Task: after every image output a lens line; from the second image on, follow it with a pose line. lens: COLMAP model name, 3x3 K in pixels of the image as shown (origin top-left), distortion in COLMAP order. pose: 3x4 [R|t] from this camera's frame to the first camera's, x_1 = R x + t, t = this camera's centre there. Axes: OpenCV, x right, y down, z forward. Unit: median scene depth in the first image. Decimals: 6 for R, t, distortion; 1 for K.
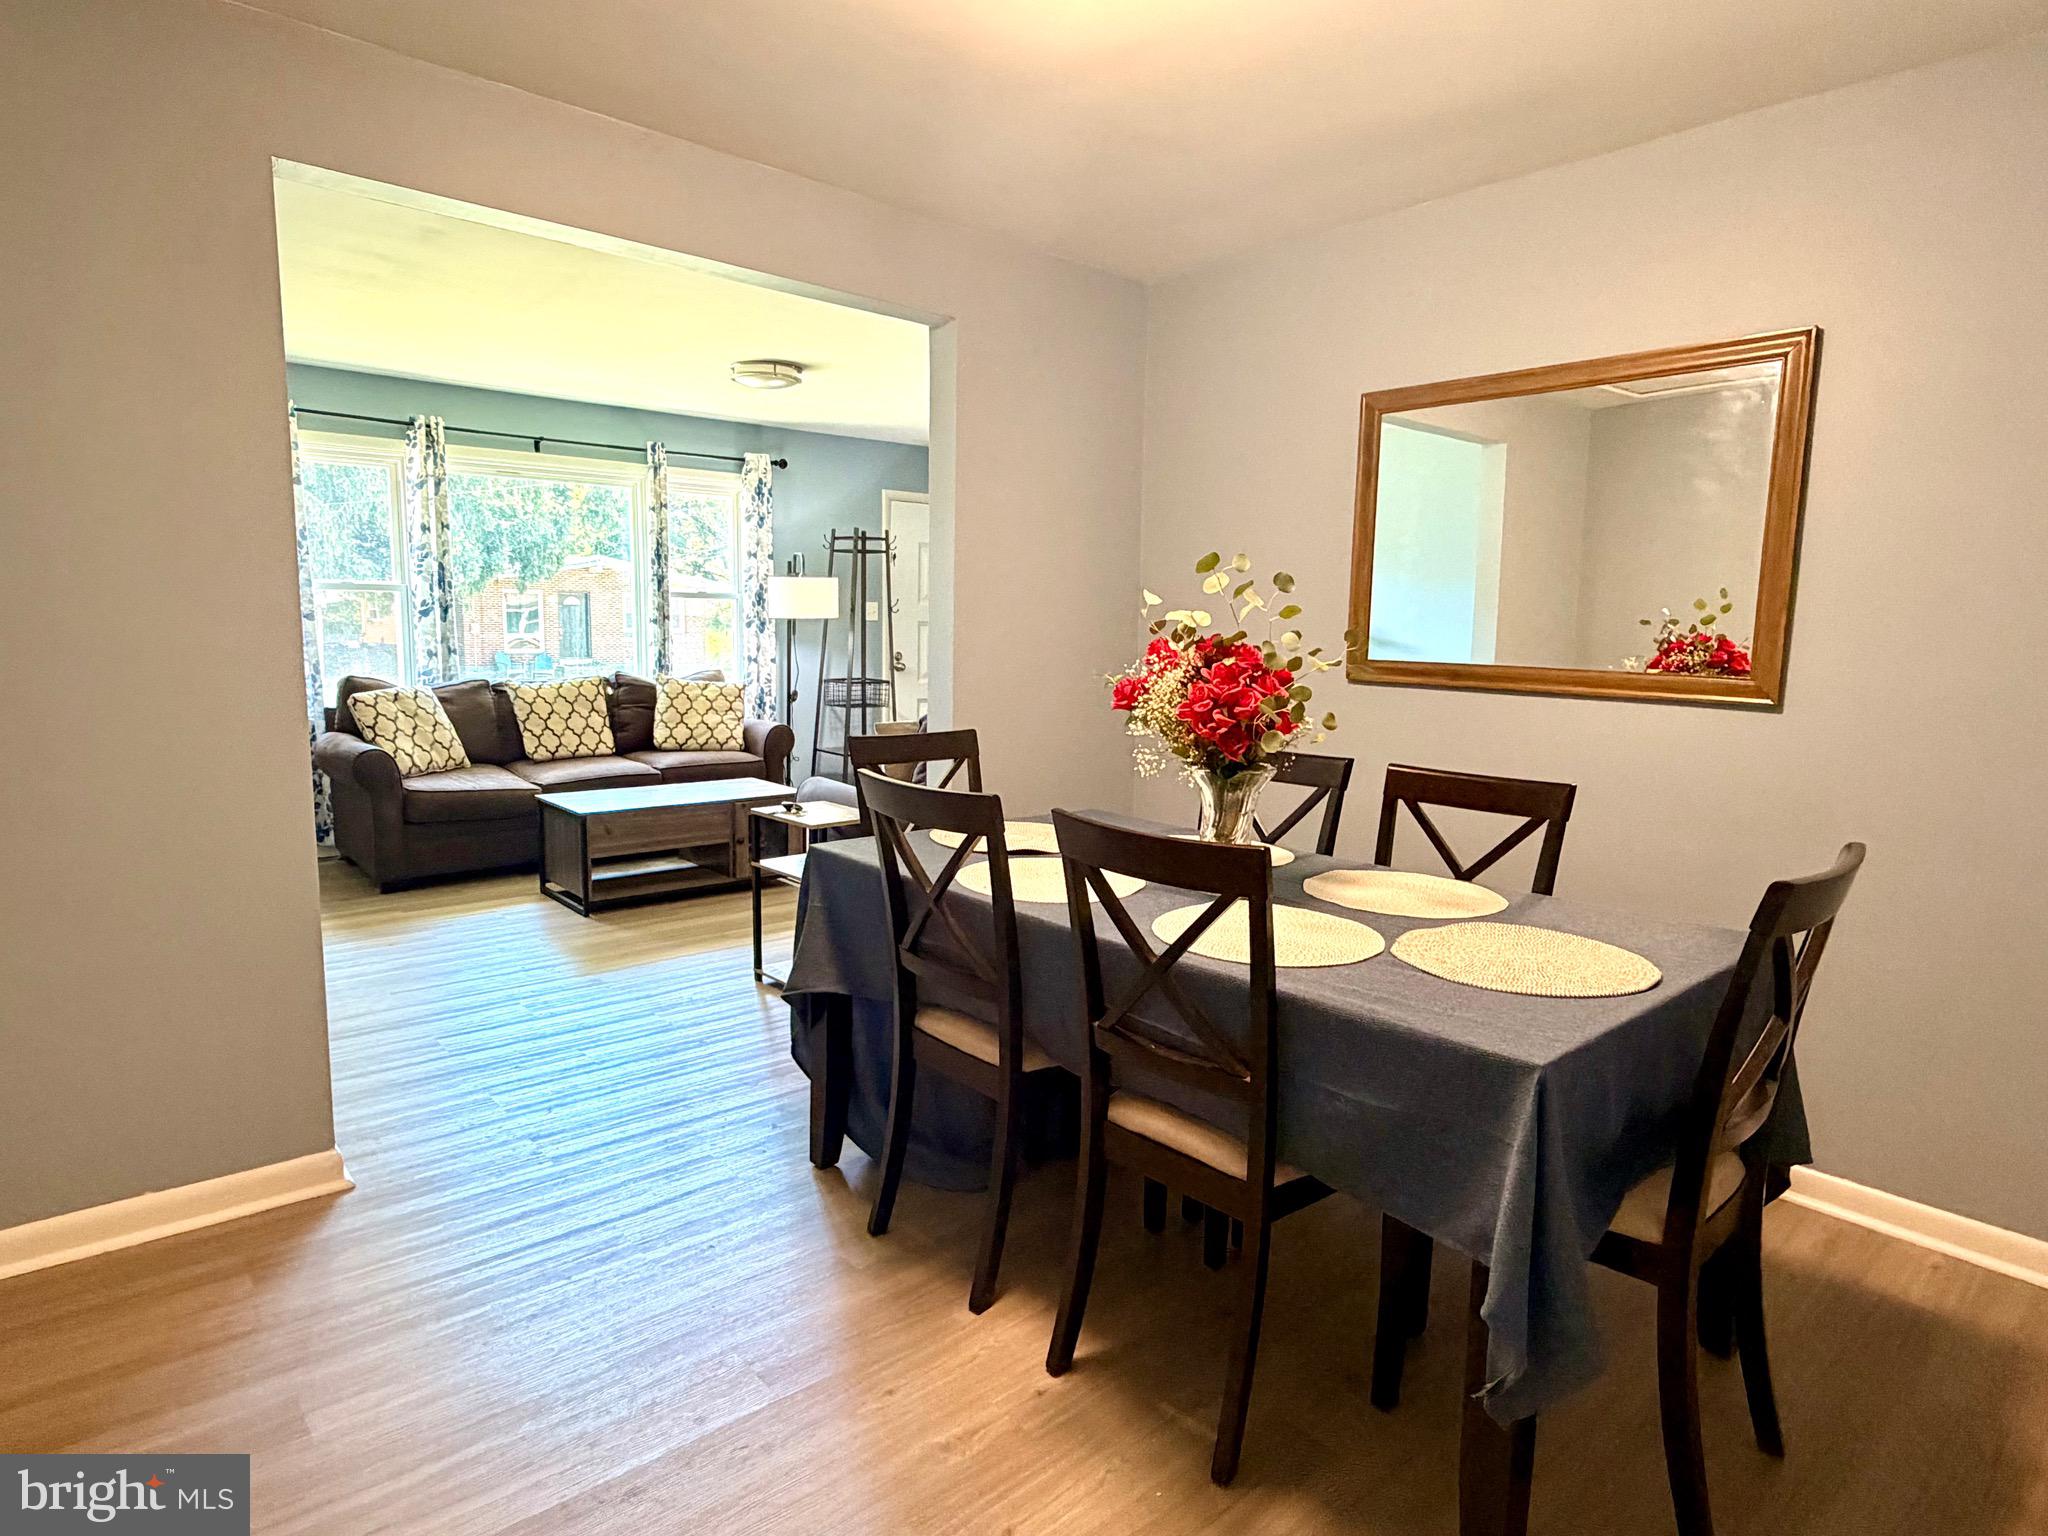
lens RADIAL K [[1162.0, 0, 1017.7], [0, 1162.0, 770.8], [0, 0, 1]] dist [-0.000587, 0.000154]
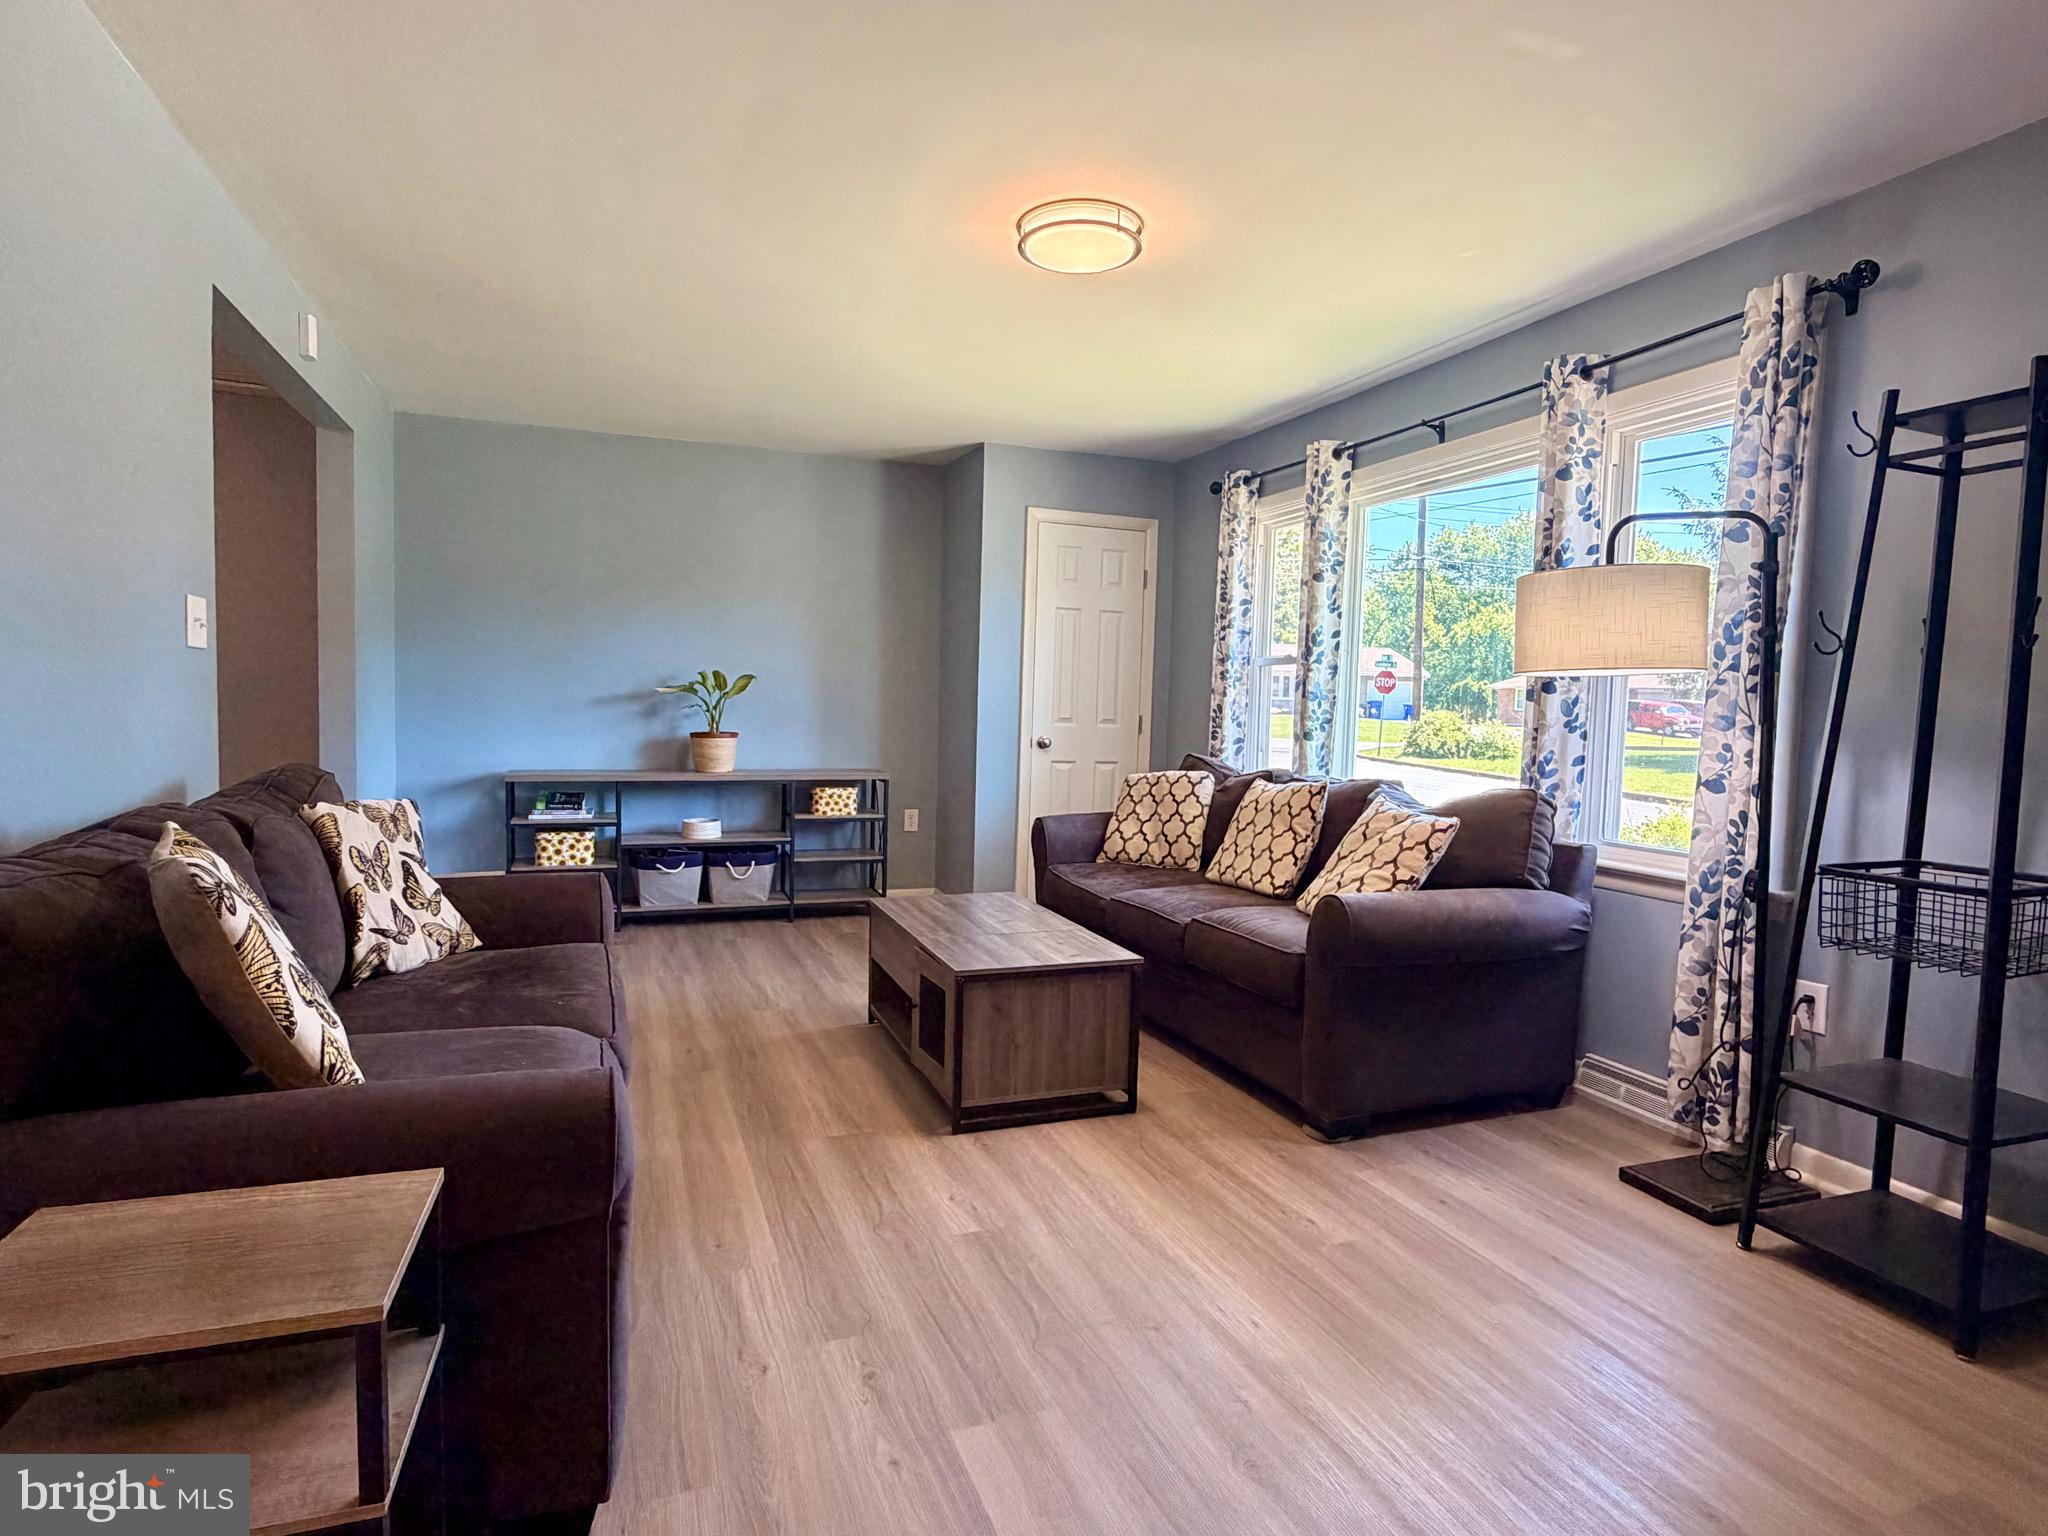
lens RADIAL K [[1099.0, 0, 1018.7], [0, 1099.0, 769.5], [0, 0, 1]] dist [0.002605, 0.000420]
pose [[-0.344148, 0.032335, -0.938358, 0.231306], [-0.151331, 0.984430, 0.089424, -0.098982], [0.926639, 0.172778, -0.333897, 0.904558]]
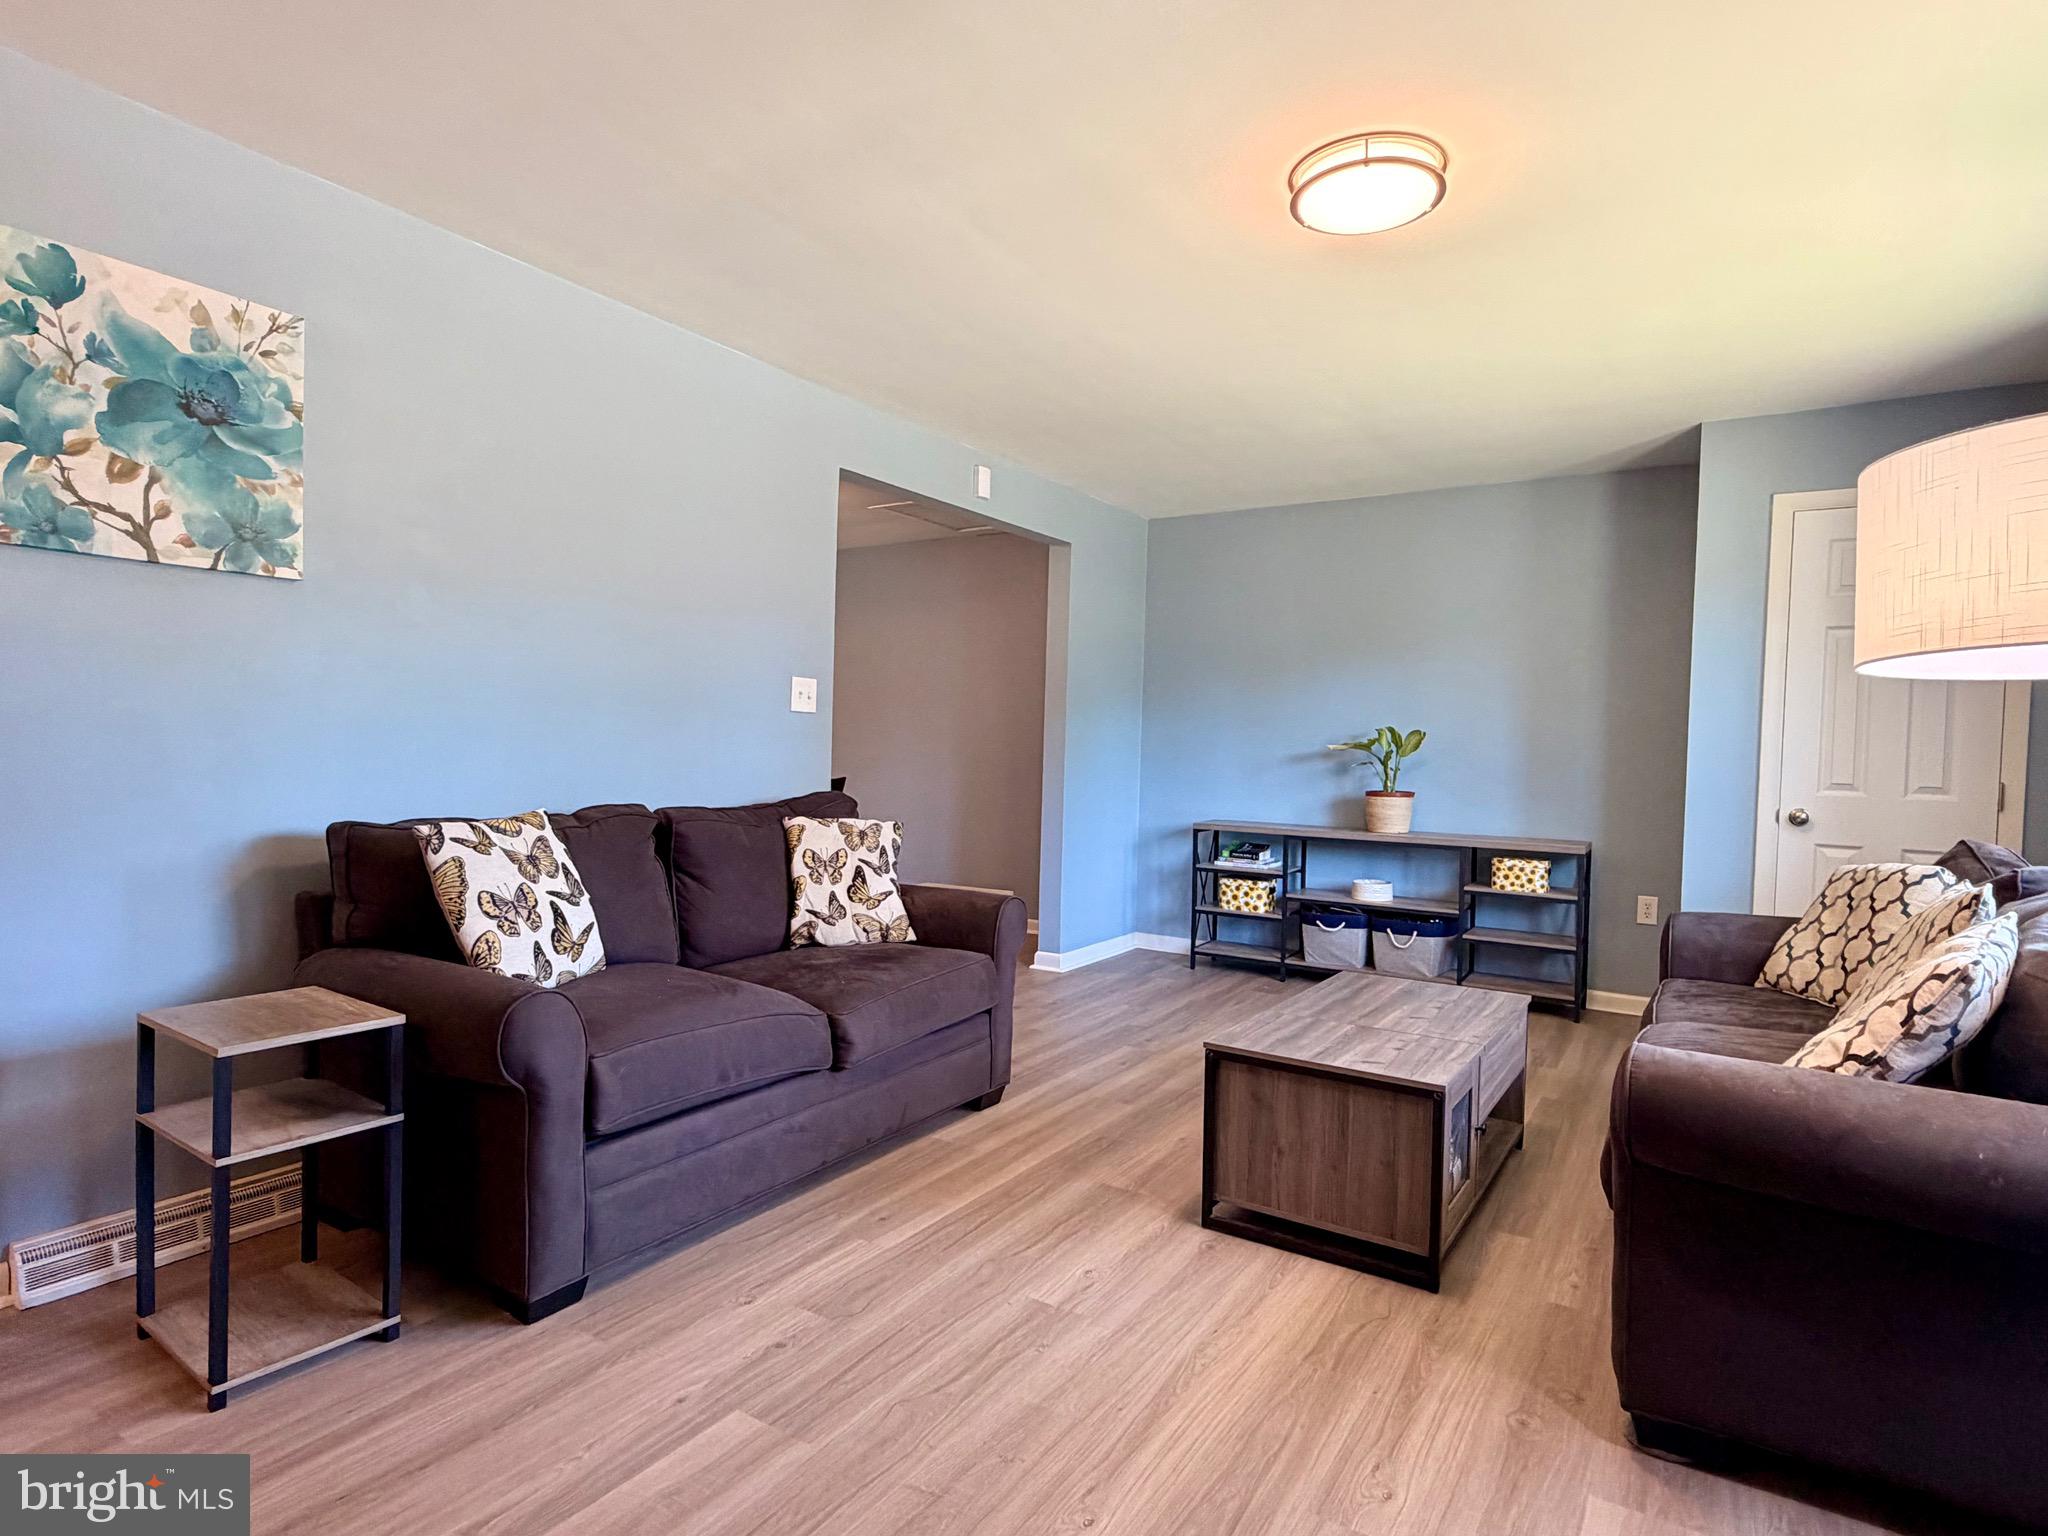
lens RADIAL K [[1096.2, 0, 1021.0], [0, 1096.2, 772.0], [0, 0, 1]] dist [0.006344, 0.001372]
pose [[-0.959616, -0.036049, -0.278994, 0.026109], [-0.078413, 0.986725, 0.142213, -0.121818], [0.270163, 0.158346, -0.949704, 1.075885]]
